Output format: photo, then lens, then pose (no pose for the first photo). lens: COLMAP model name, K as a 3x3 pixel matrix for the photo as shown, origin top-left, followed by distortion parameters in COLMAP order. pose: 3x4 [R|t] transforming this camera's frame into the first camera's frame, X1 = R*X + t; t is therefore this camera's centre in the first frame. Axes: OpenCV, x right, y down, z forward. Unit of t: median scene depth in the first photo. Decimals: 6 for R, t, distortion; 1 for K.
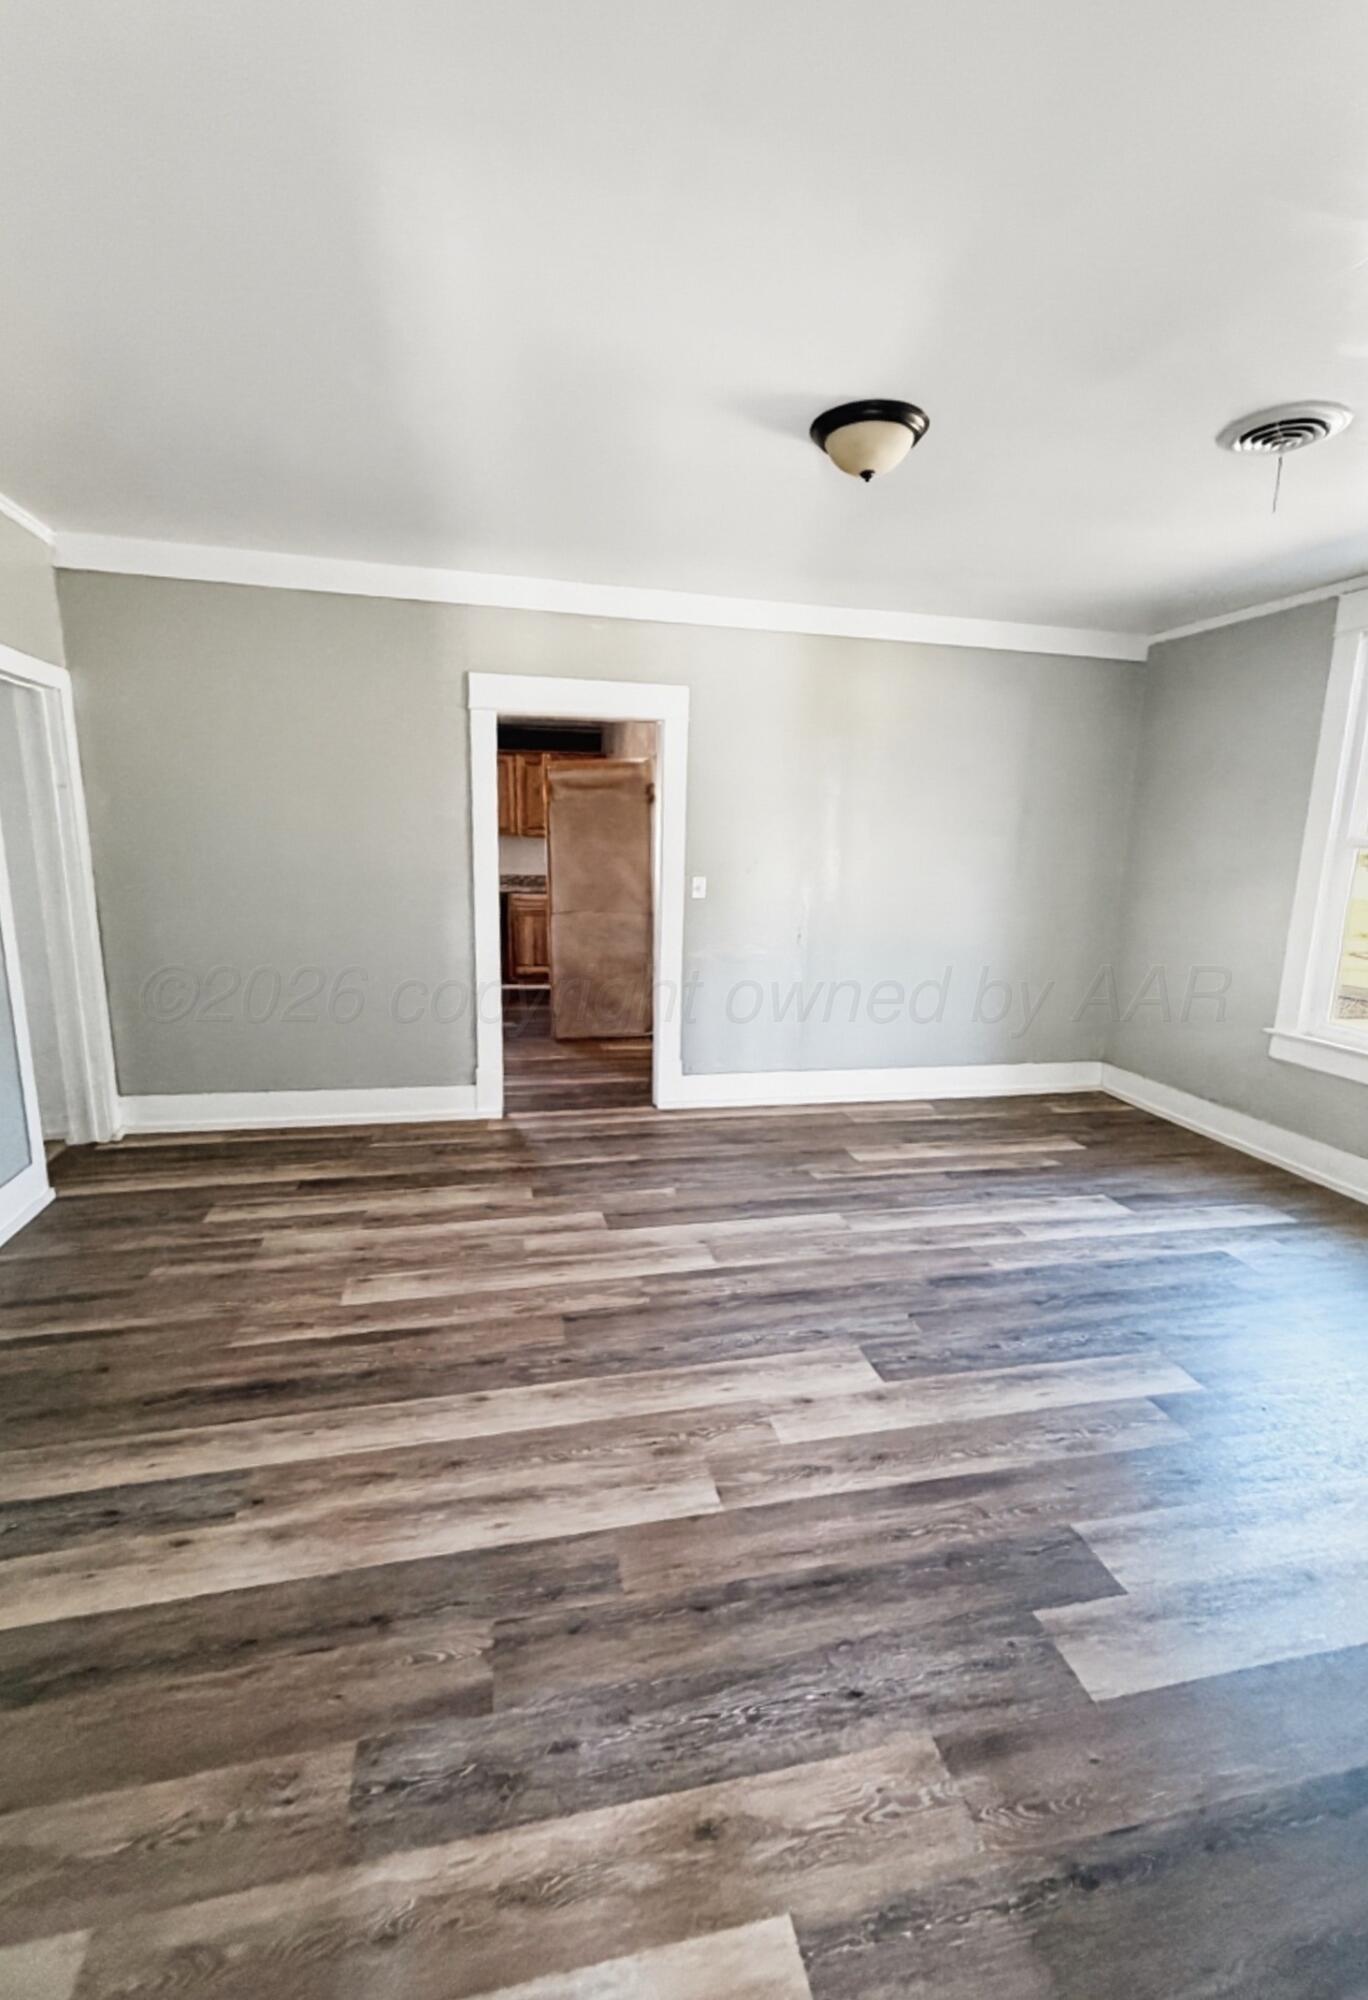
lens RADIAL K [[867.5, 0, 672.9], [0, 867.5, 1011.7], [0, 0, 1]] dist [-0.001098, 0.000405]
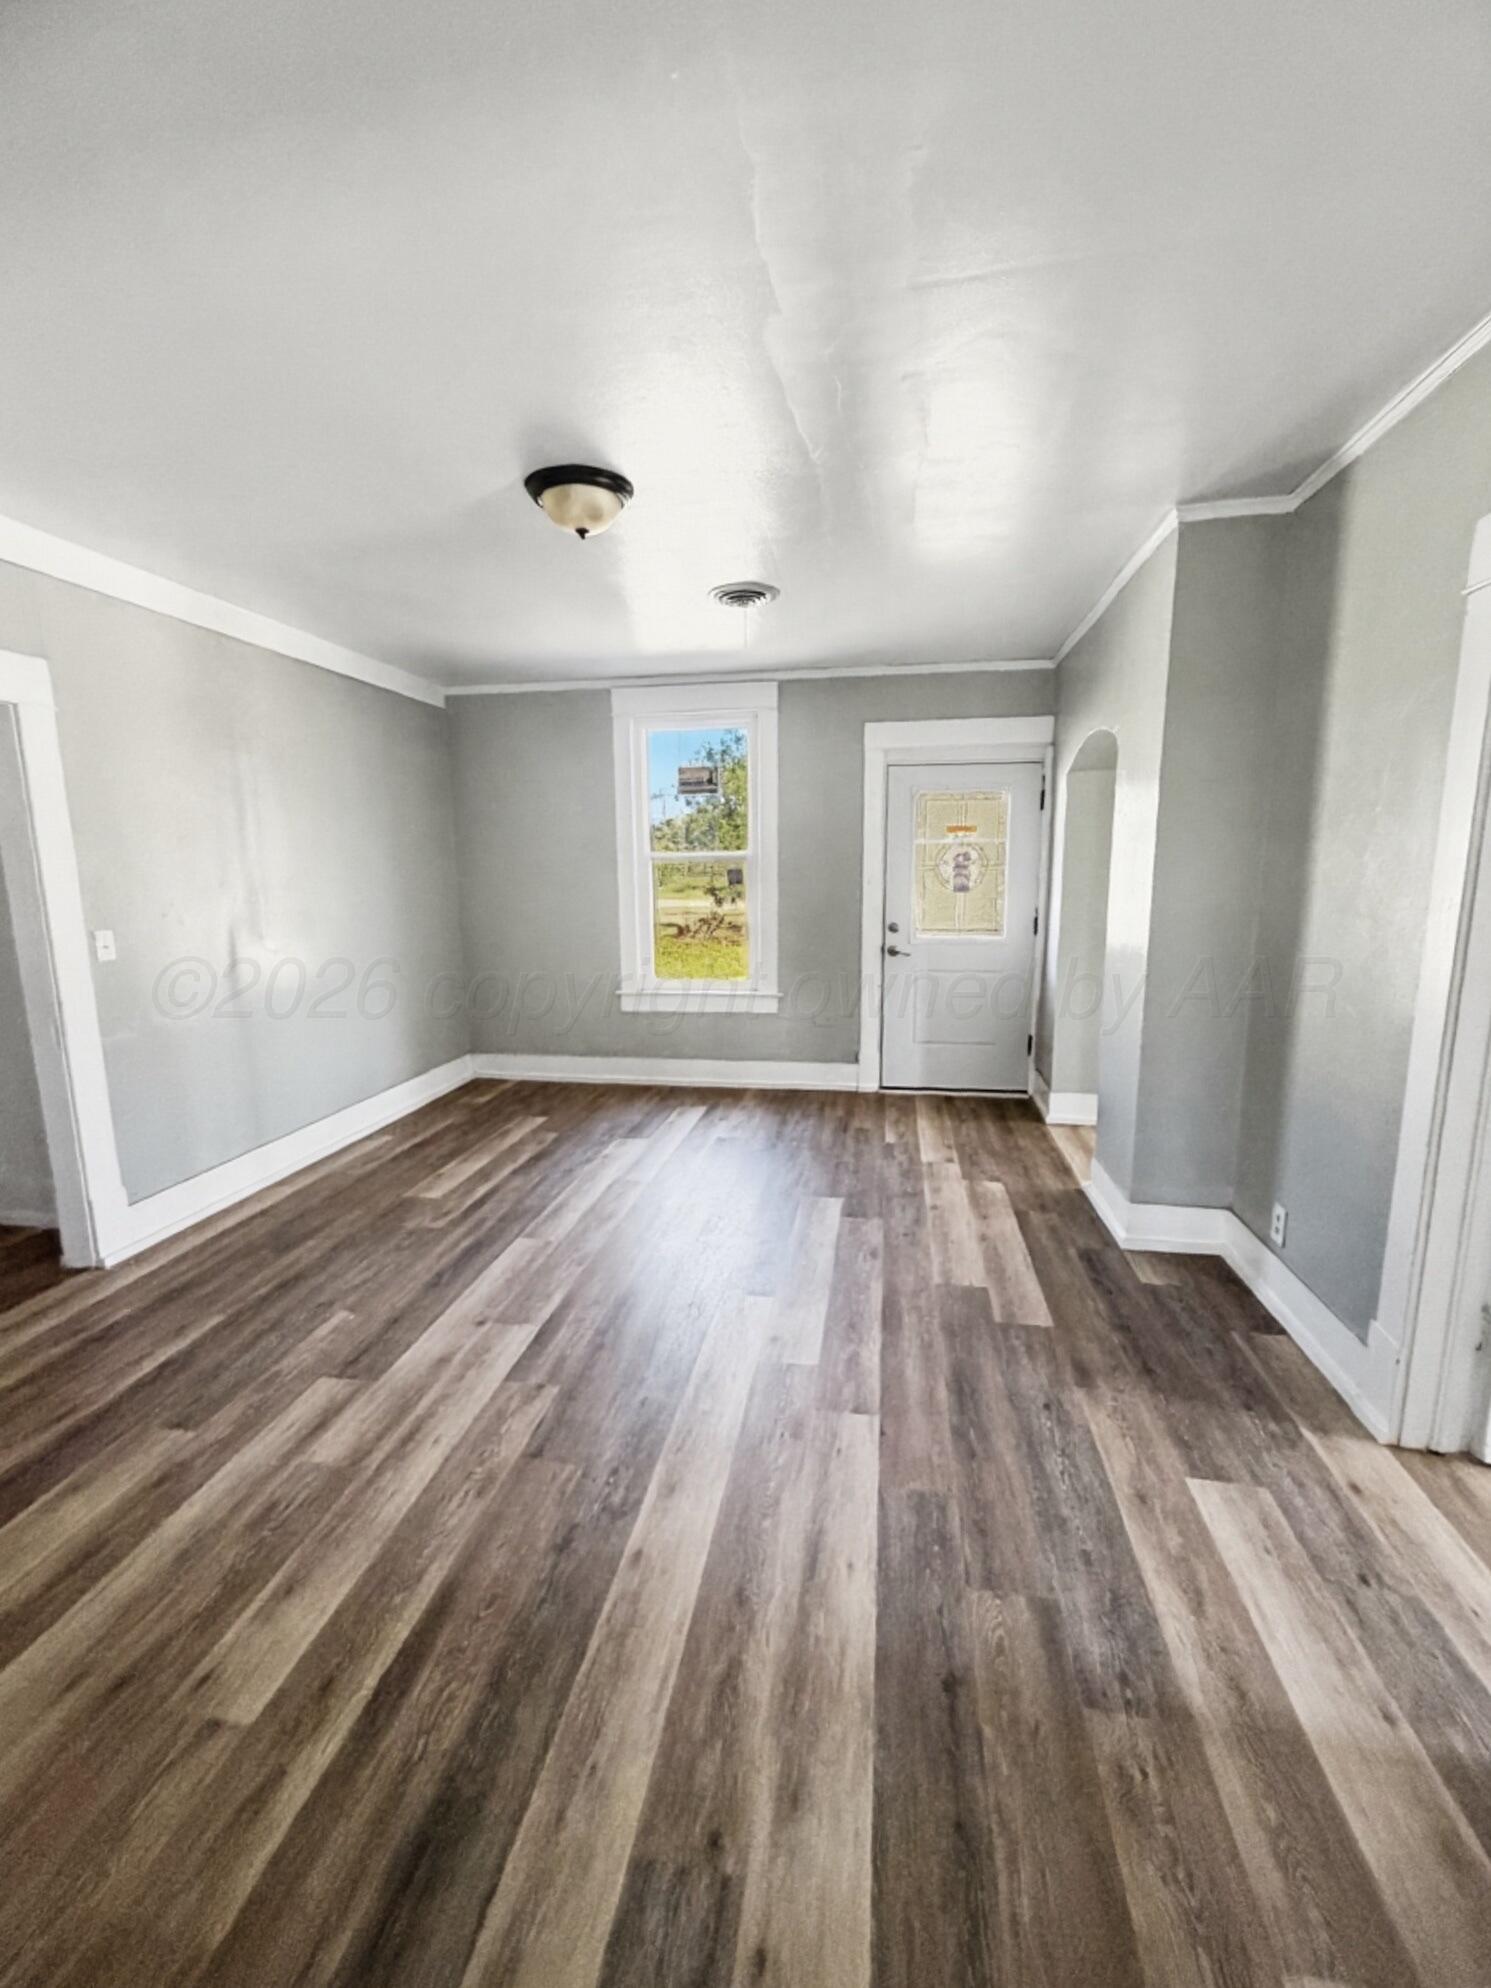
lens RADIAL K [[822.3, 0, 745.5], [0, 822.3, 994.0], [0, 0, 1]] dist [0.000328, 0.000701]
pose [[0.380261, -0.179853, 0.907224, -0.645381], [0.208278, 0.972367, 0.105468, -0.108405], [-0.901123, 0.148849, 0.407212, 0.415053]]
